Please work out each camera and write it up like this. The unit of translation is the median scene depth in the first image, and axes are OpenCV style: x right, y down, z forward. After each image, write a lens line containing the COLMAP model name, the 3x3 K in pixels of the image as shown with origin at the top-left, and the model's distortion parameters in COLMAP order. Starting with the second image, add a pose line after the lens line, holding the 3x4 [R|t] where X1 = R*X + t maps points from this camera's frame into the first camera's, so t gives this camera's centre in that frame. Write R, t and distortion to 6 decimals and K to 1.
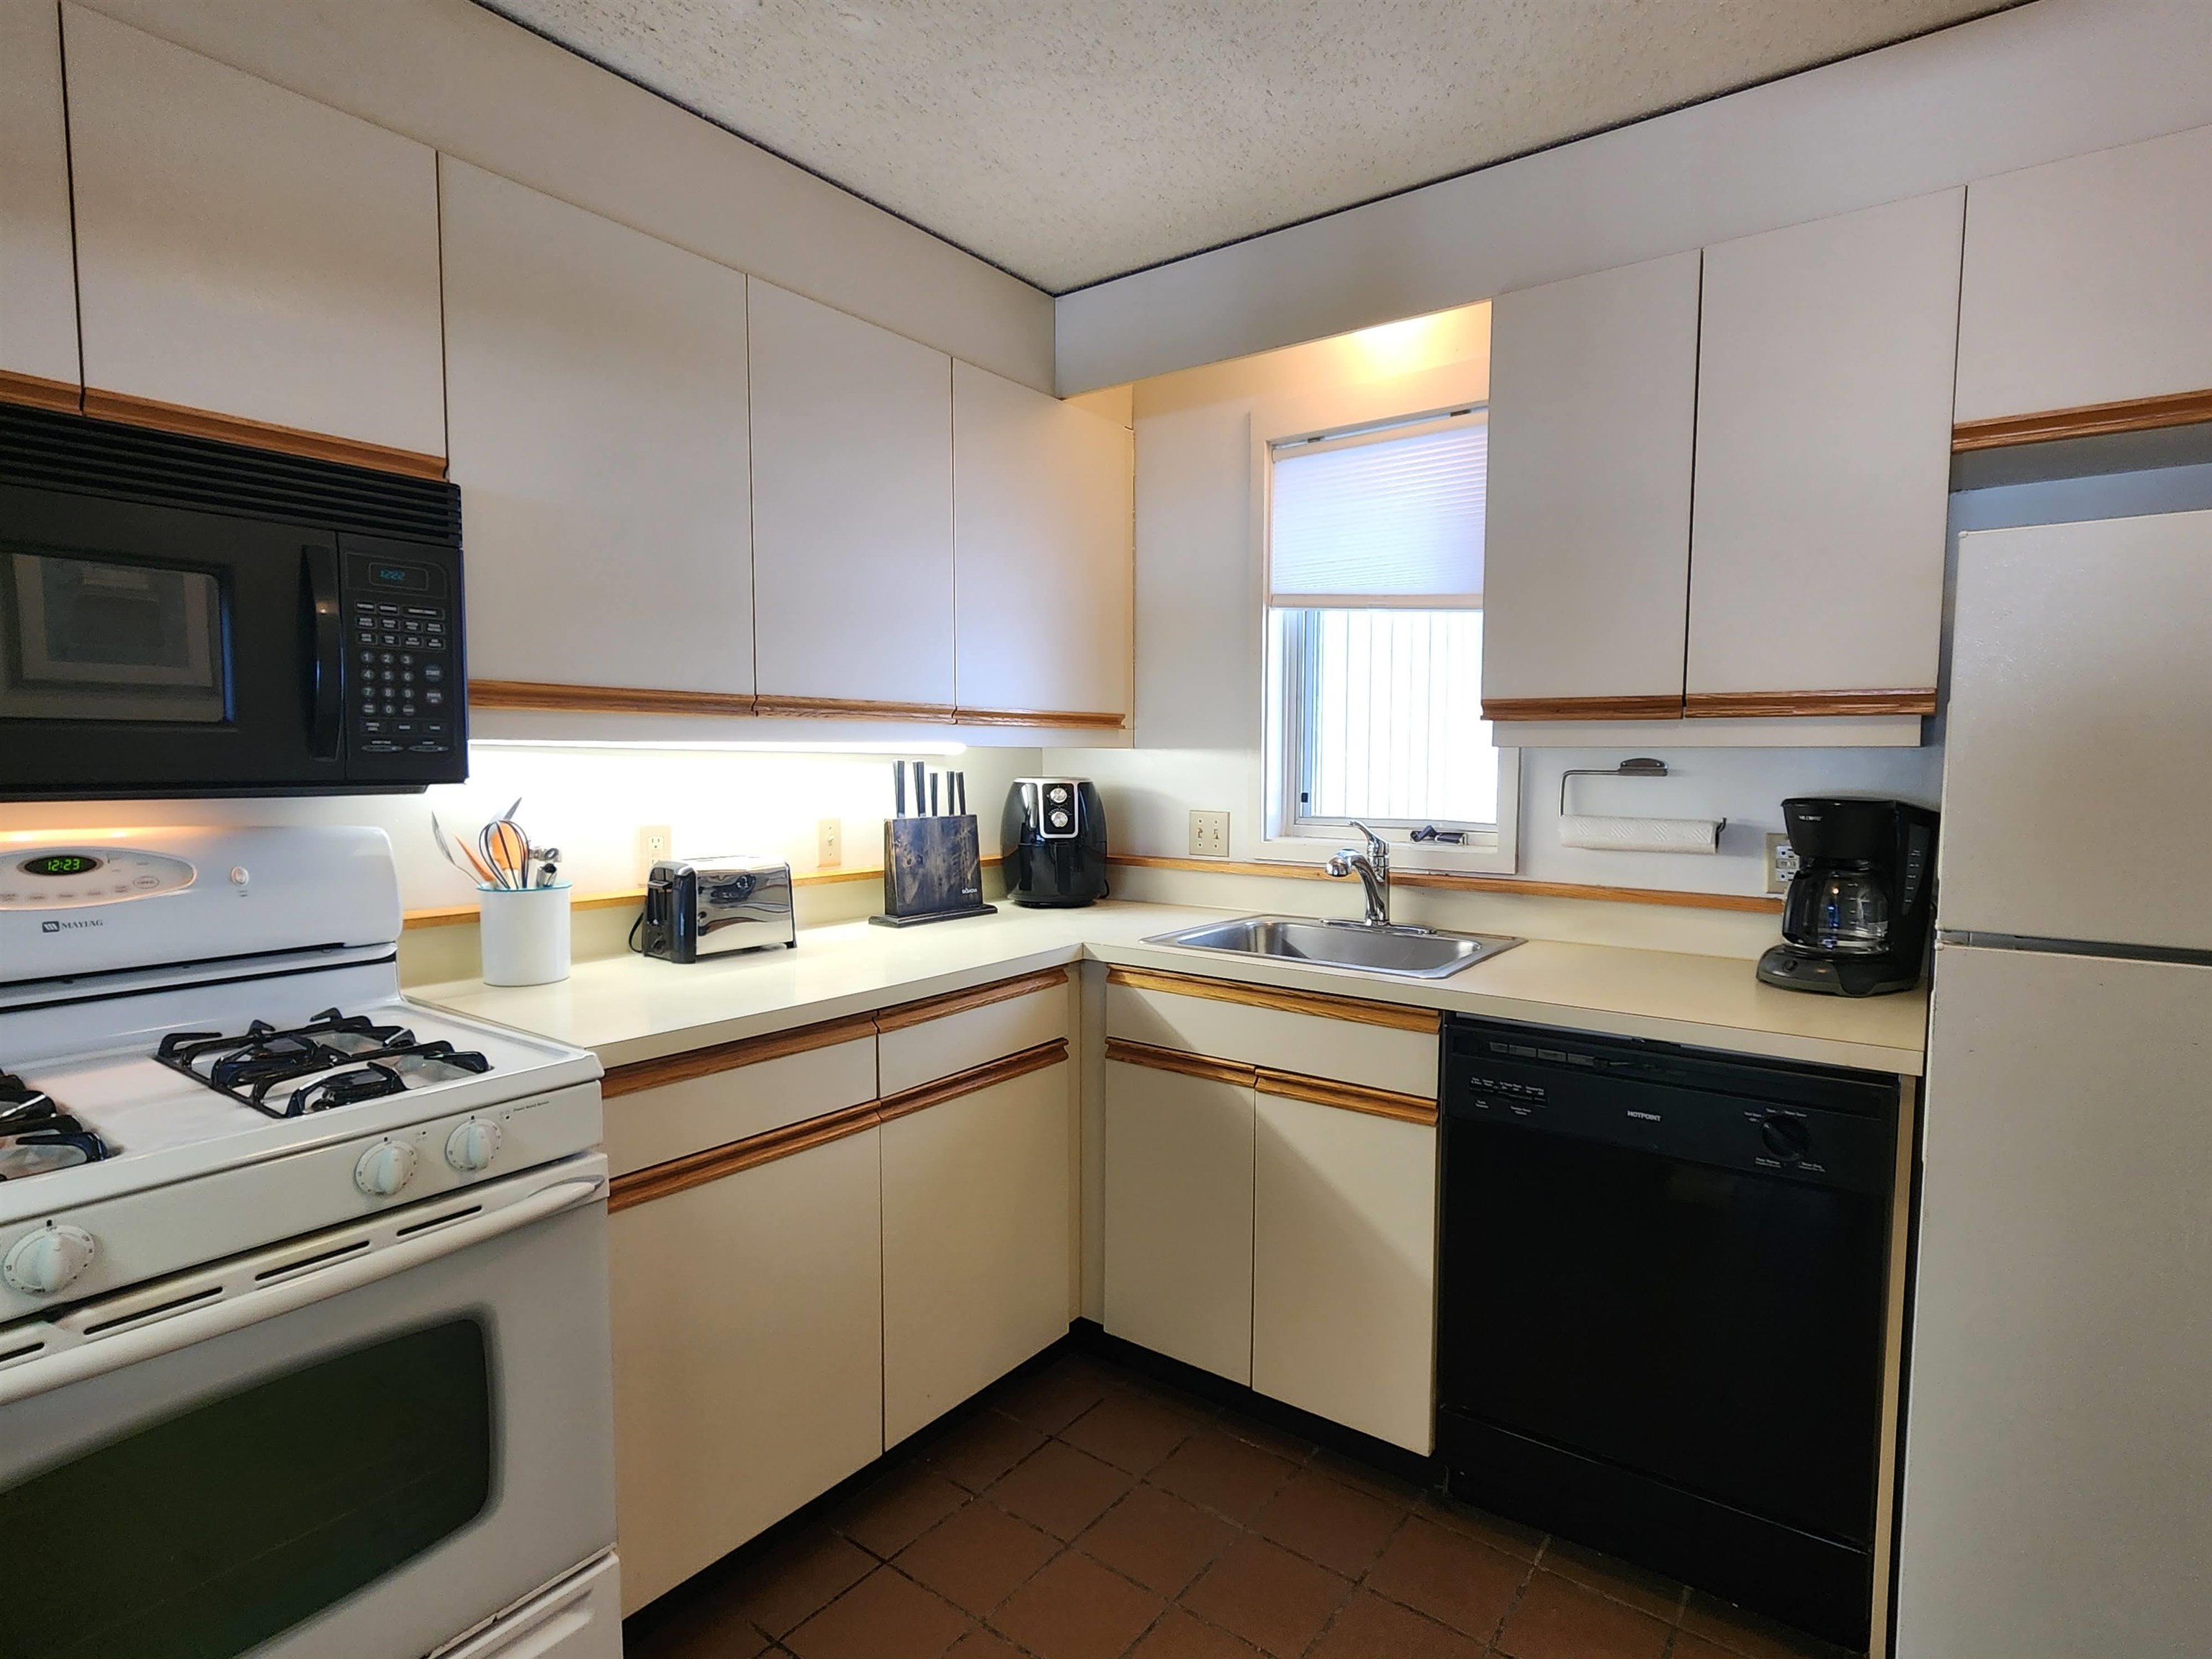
lens RADIAL K [[1112.1, 0, 1106.0], [0, 1112.1, 829.5], [0, 0, 1]] dist [0.001064, 0.000258]
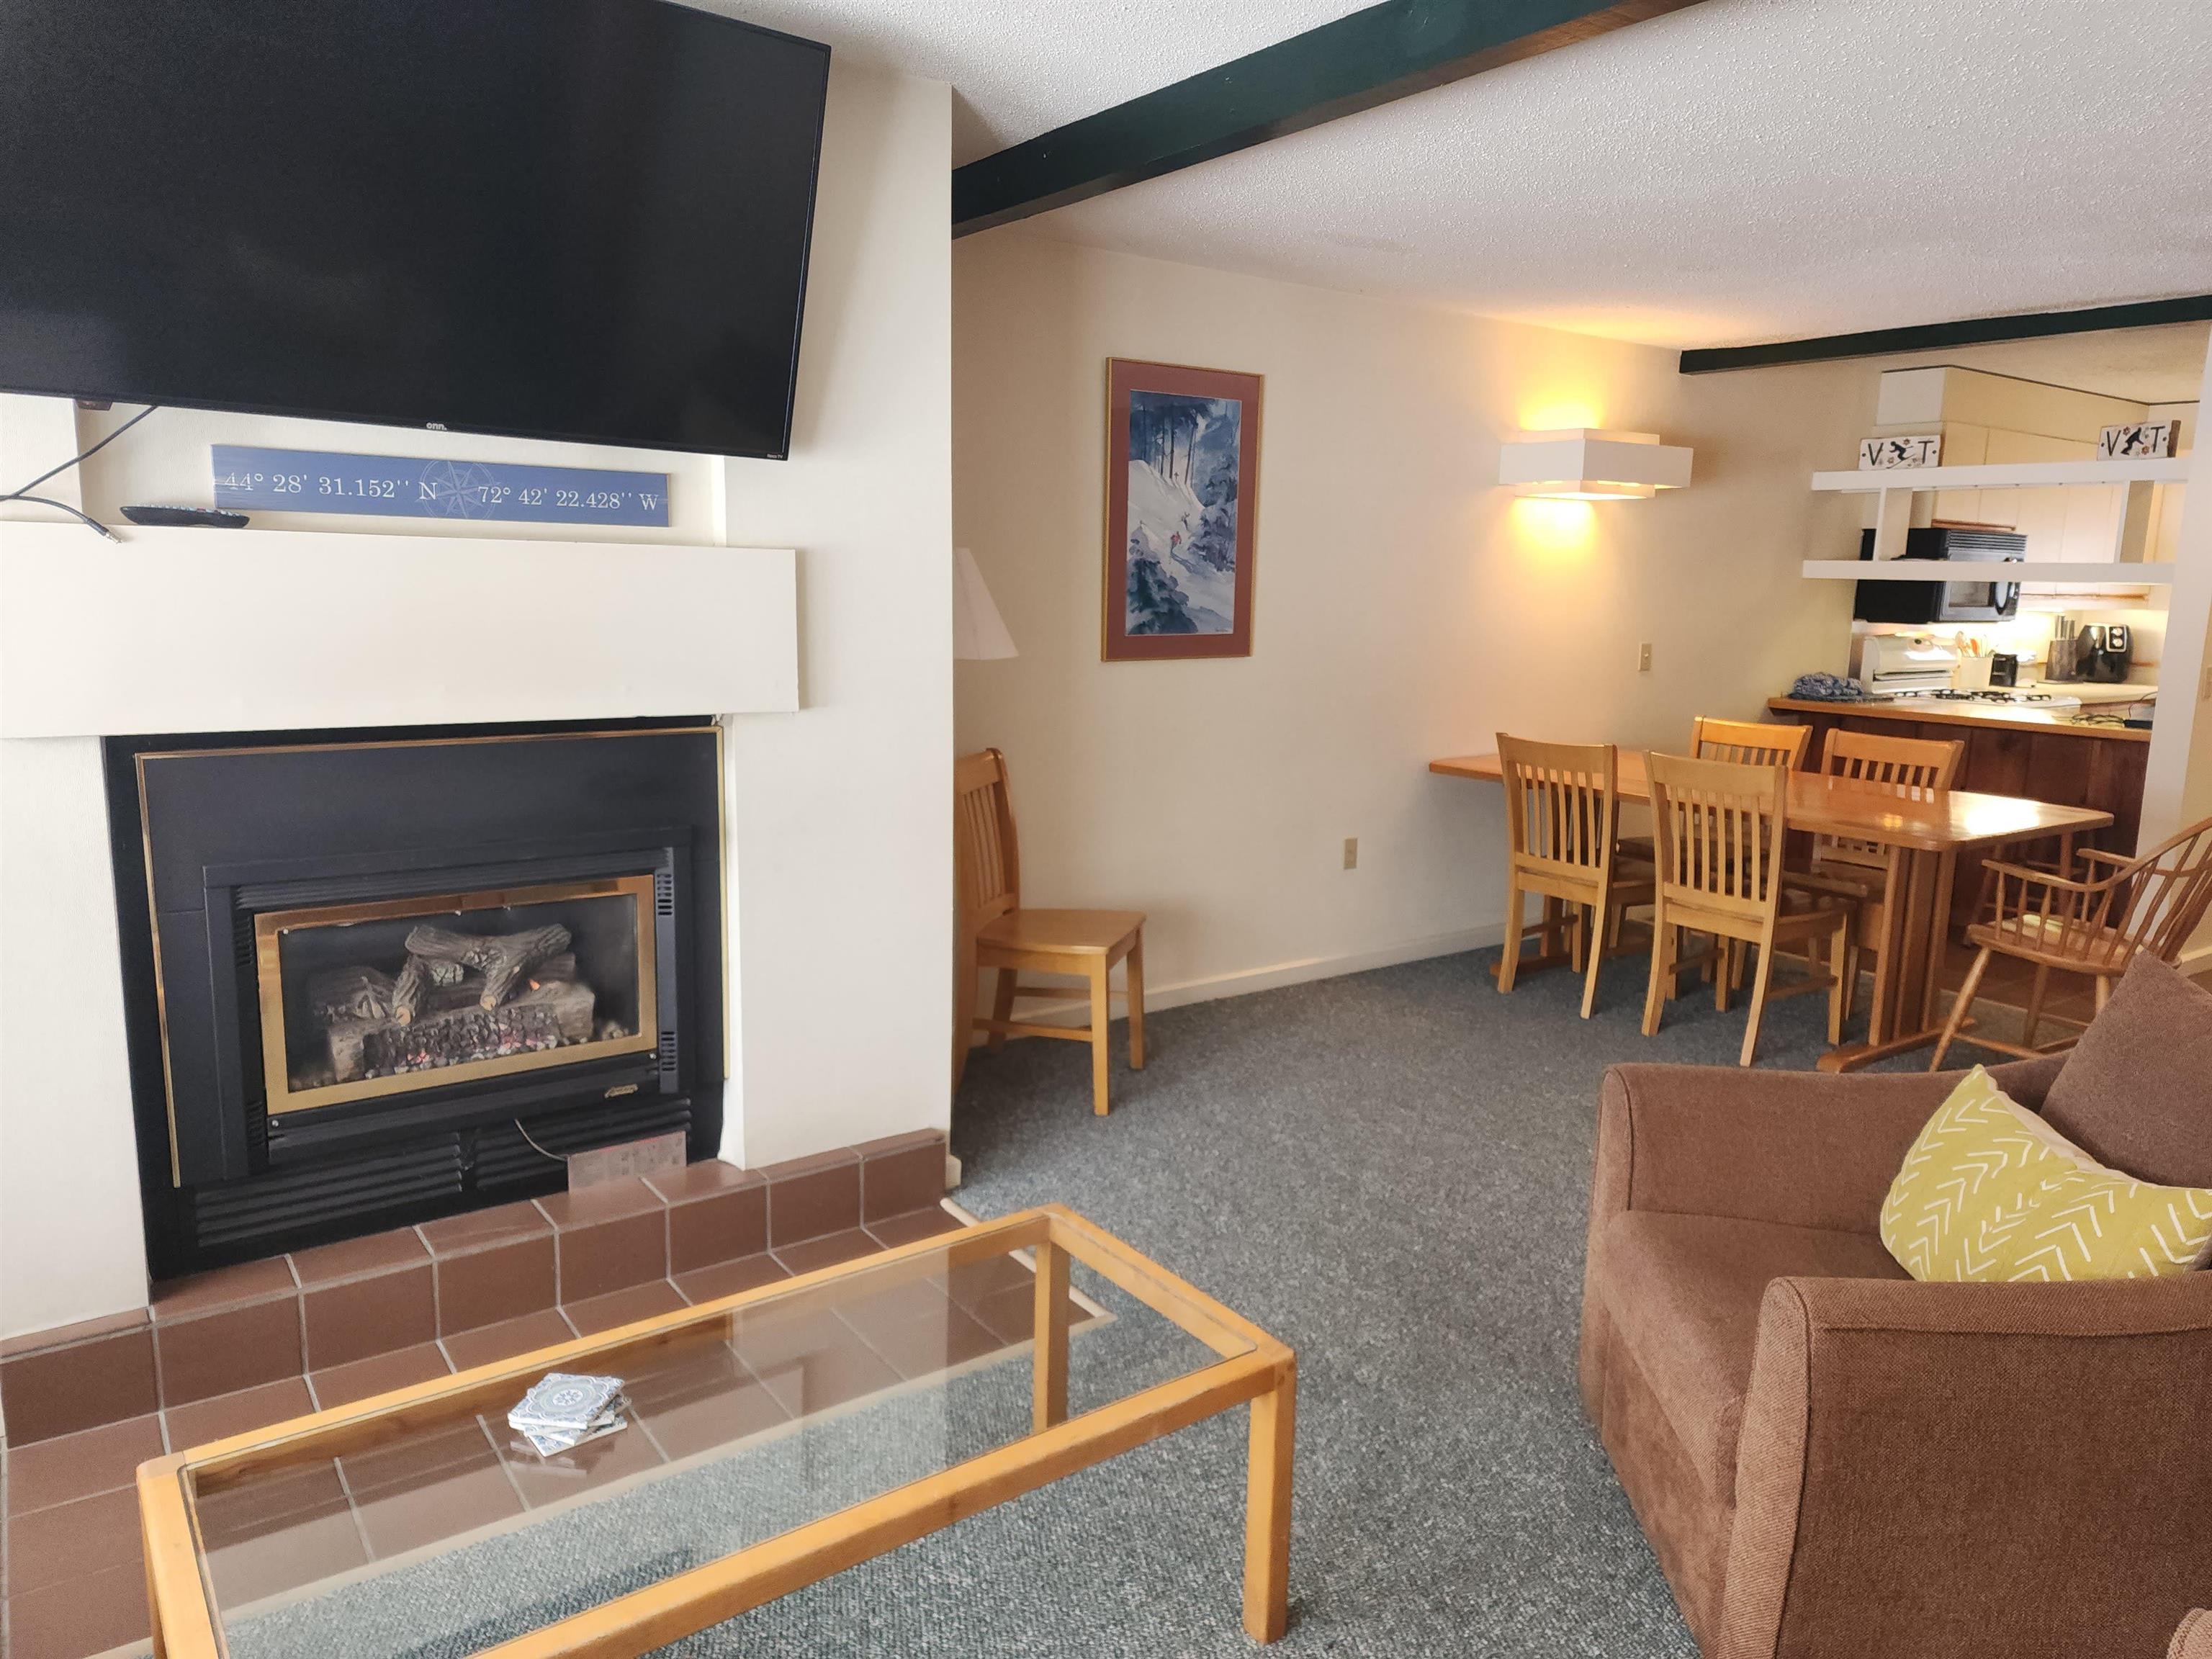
lens RADIAL K [[1458.5, 0, 1106.0], [0, 1458.5, 829.5], [0, 0, 1]] dist [0.004529, 0.000398]
pose [[0.954940, 0.069022, -0.288660, -1.093590], [-0.038731, 0.993247, 0.109366, 0.119429], [0.294260, -0.093257, 0.951165, -2.381626]]
